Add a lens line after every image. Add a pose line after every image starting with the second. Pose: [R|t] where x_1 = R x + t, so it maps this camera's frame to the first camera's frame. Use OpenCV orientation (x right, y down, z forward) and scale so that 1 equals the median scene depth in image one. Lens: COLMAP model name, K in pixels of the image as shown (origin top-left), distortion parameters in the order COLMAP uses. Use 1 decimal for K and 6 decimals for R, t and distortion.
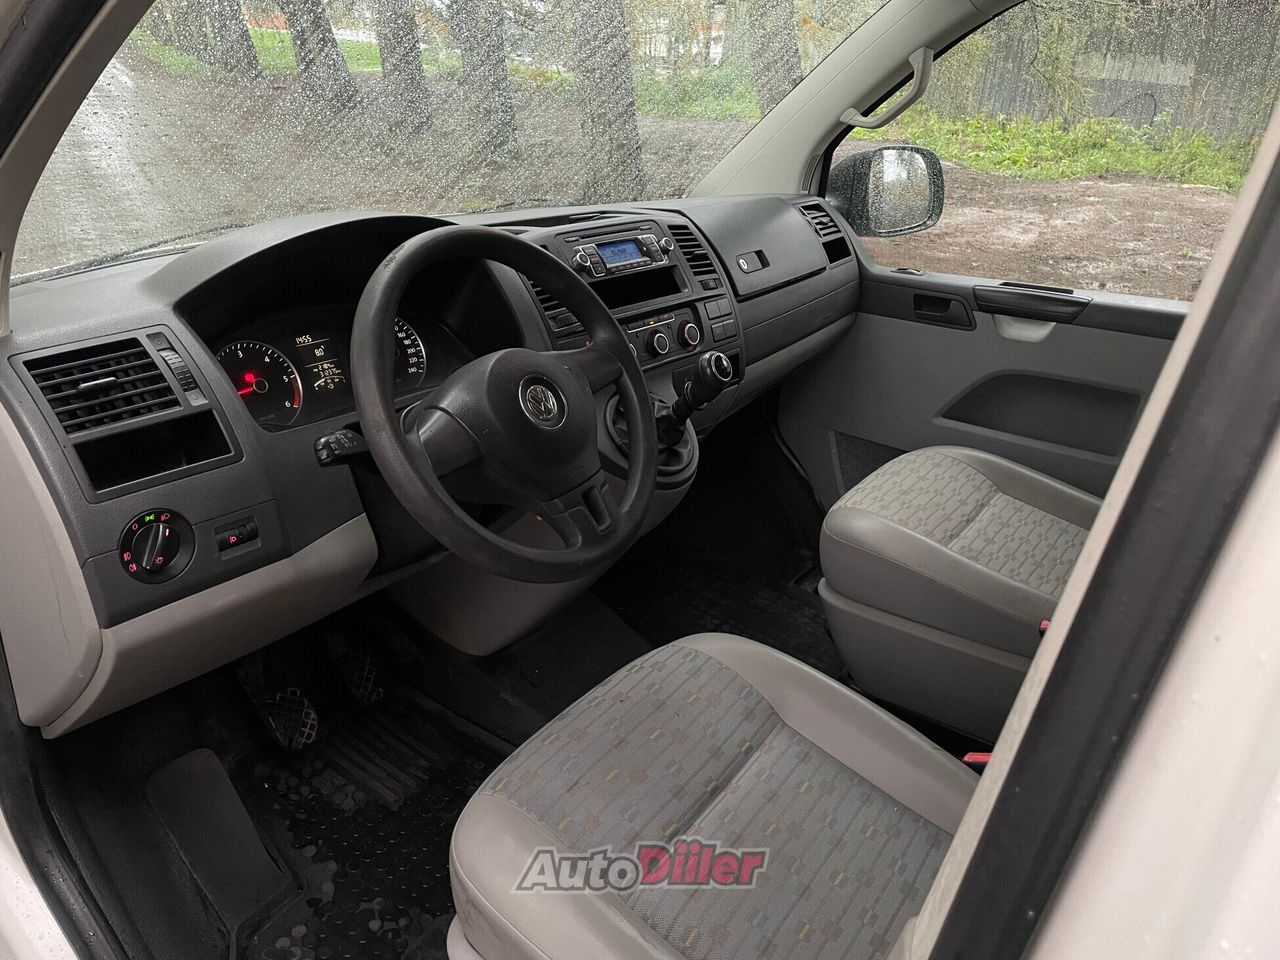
lens RADIAL K [[955.3, 0, 653.7], [0, 955.3, 473.8], [0, 0, 1]] dist [0.081771, -0.113235]
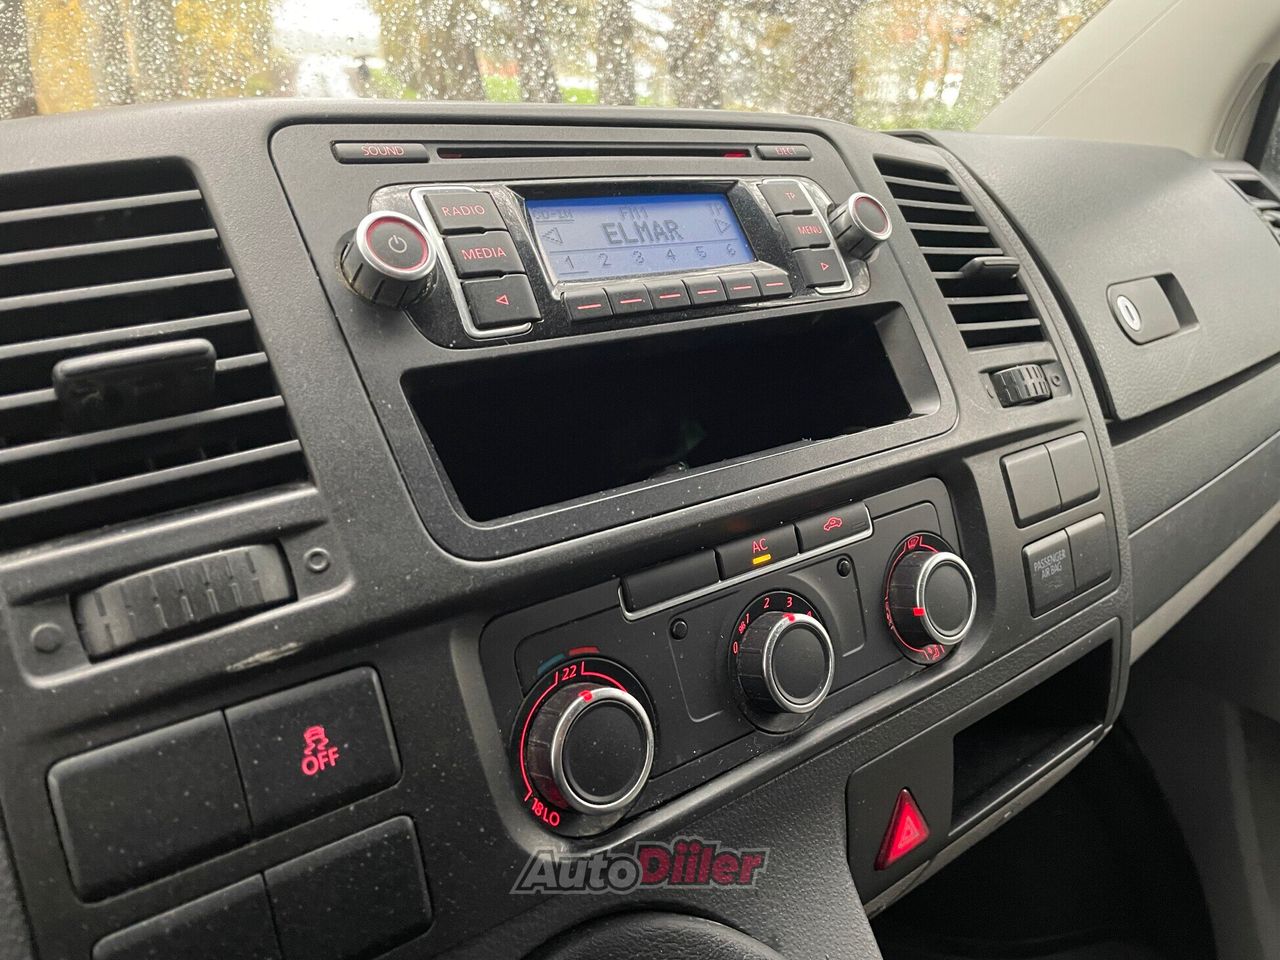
lens RADIAL K [[955.3, 0, 653.7], [0, 955.3, 473.8], [0, 0, 1]] dist [0.081771, -0.113235]
pose [[0.976362, 0.074003, -0.203079, 0.015573], [-0.083699, 0.995705, -0.039563, -0.156288], [0.199279, 0.055626, 0.978363, 0.735091]]
